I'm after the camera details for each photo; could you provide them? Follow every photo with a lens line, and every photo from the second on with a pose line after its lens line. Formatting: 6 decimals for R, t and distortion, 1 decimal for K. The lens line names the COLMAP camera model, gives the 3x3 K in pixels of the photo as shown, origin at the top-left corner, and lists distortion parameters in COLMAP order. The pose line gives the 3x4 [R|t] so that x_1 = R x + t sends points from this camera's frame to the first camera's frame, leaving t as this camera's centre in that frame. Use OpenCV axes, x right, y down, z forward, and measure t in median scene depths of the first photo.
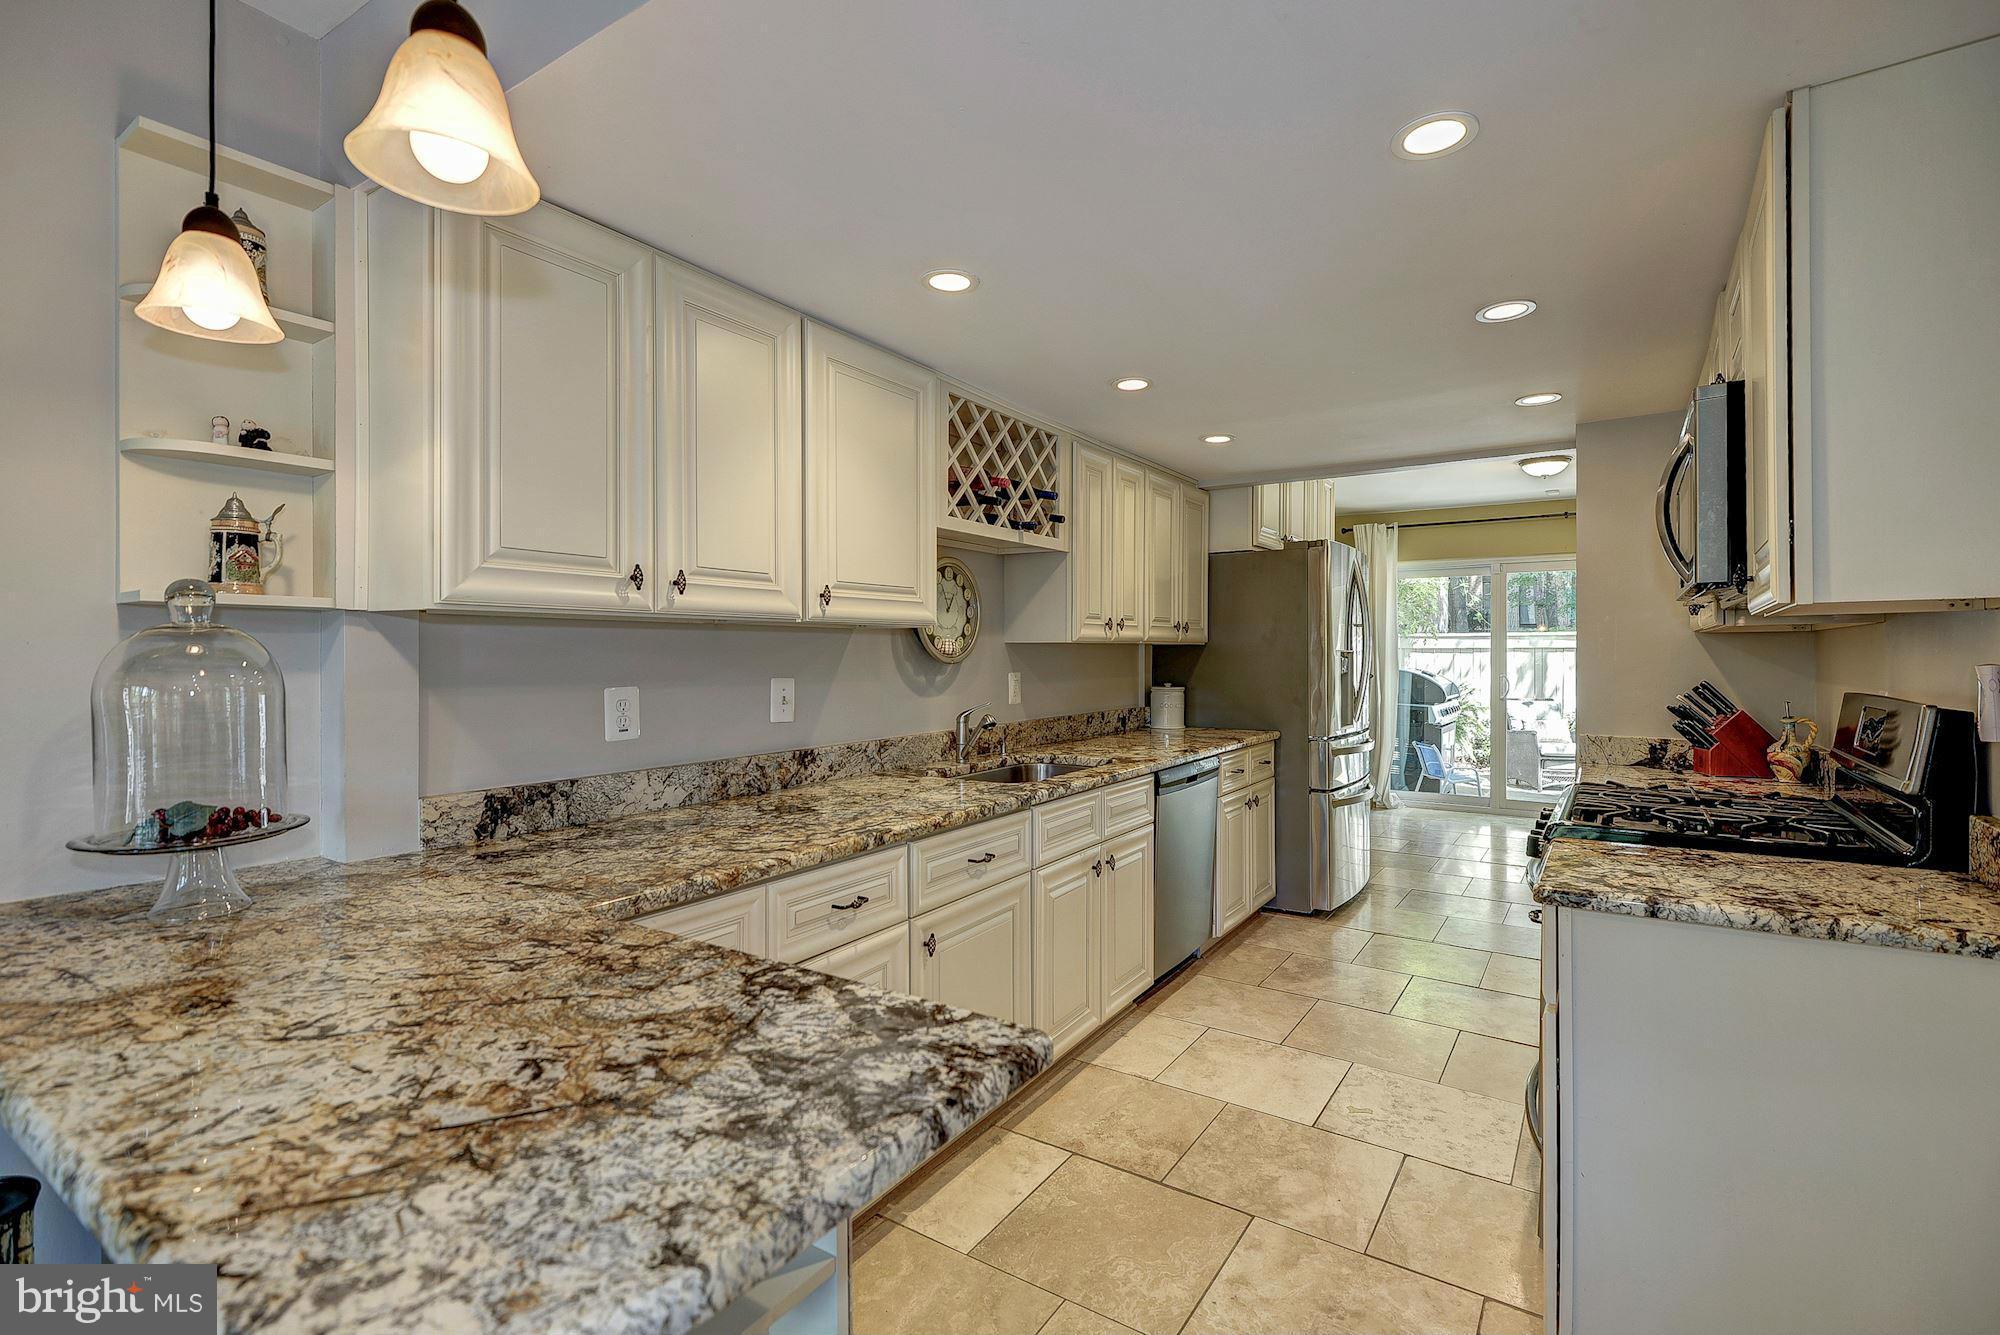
lens RADIAL K [[905.7, 0, 977.7], [0, 905.7, 655.6], [0, 0, 1]] dist [0.018234, -0.012306]
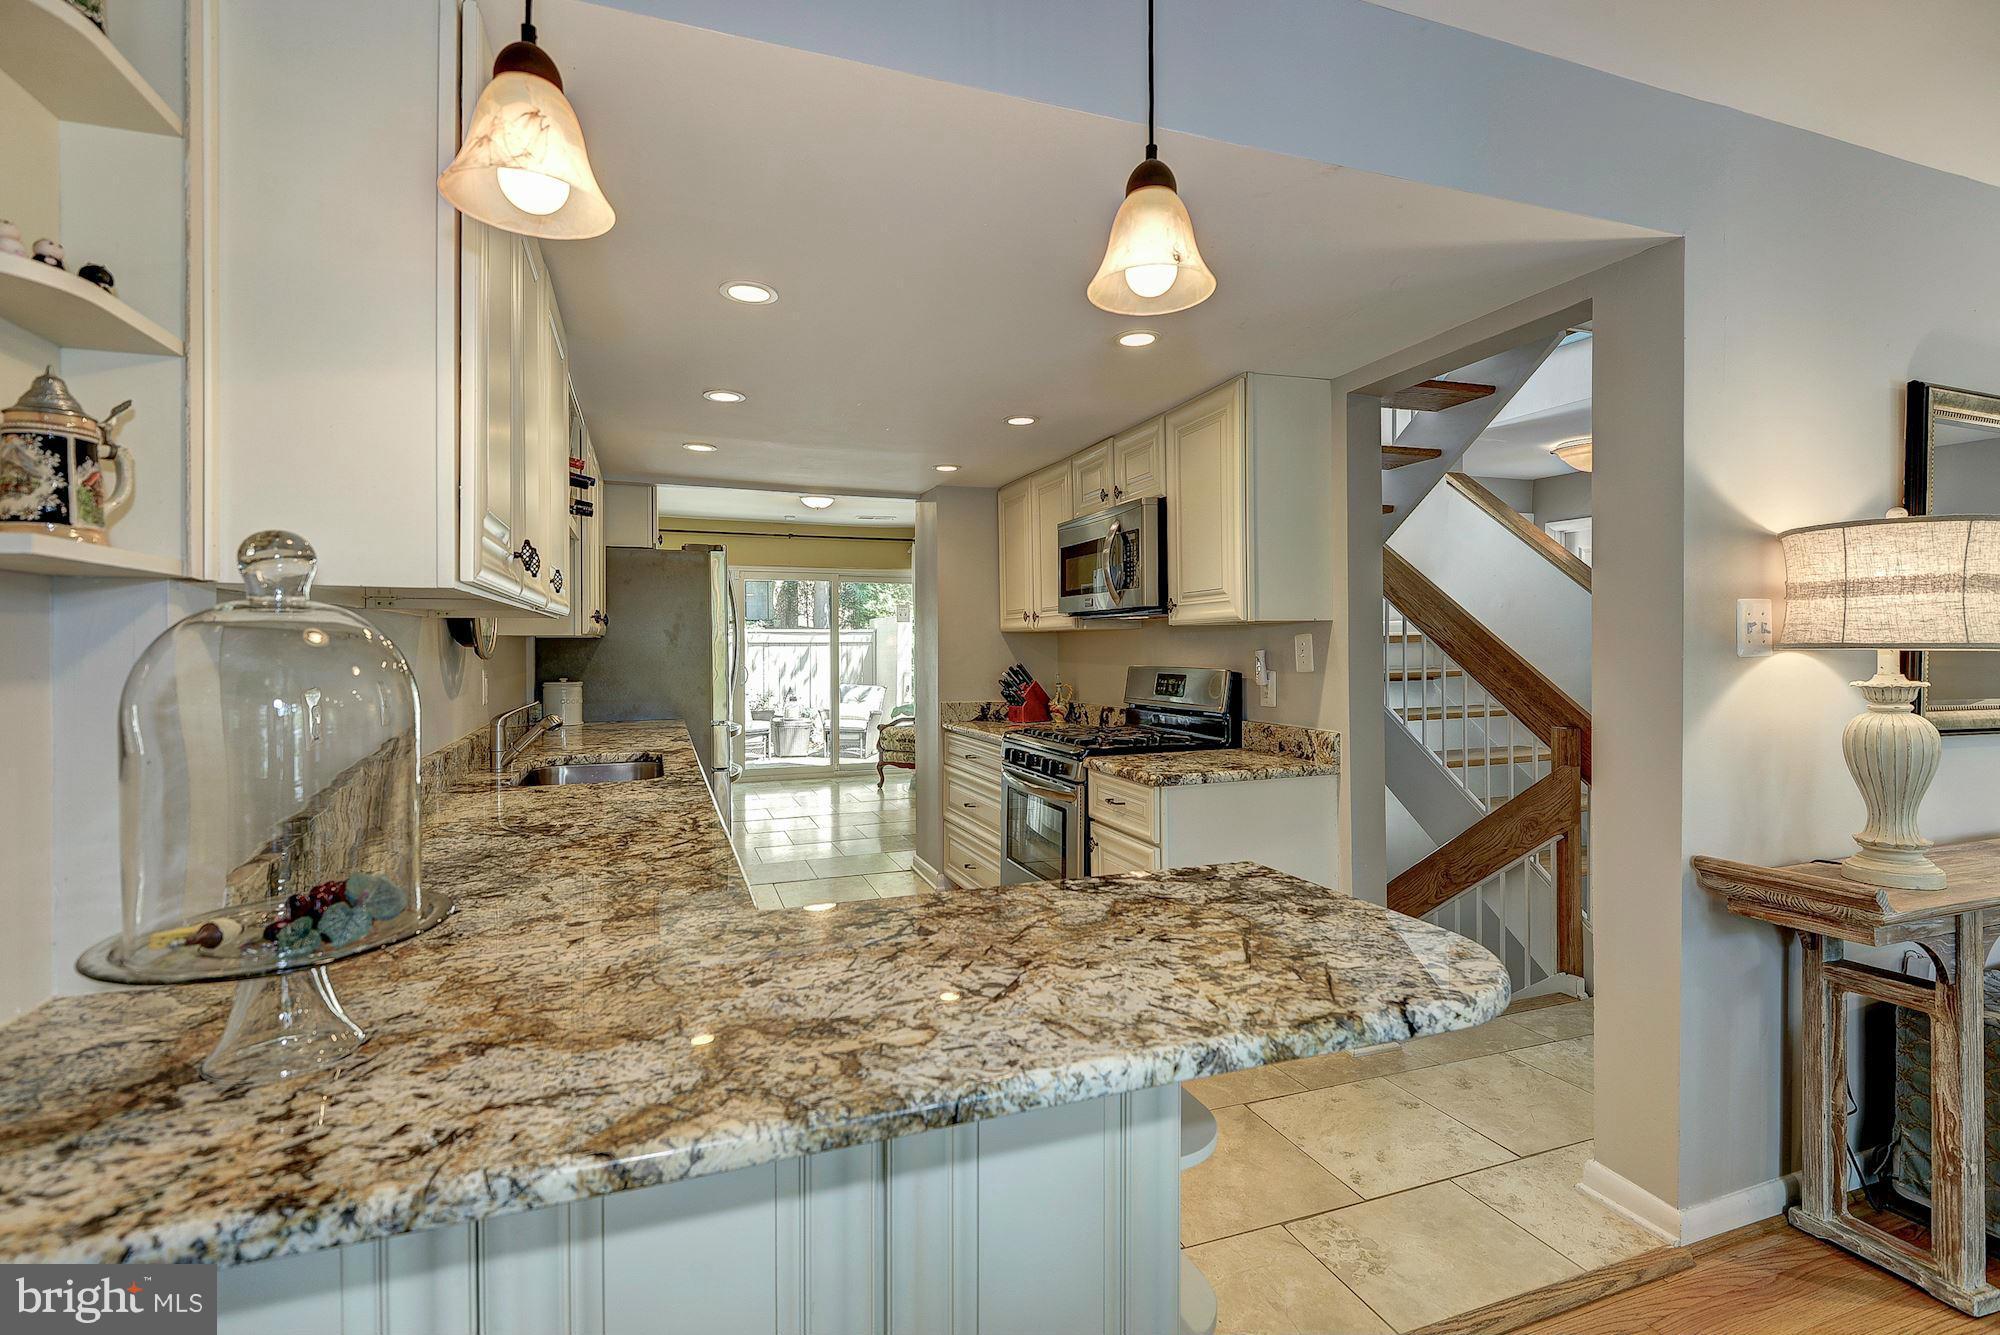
lens RADIAL K [[905.7, 0, 977.7], [0, 905.7, 655.6], [0, 0, 1]] dist [0.018234, -0.012306]
pose [[0.604266, -0.010456, 0.796714, -1.591660], [0.005653, 0.999945, 0.008836, 0.002954], [-0.796762, -0.000836, 0.604292, 0.355373]]
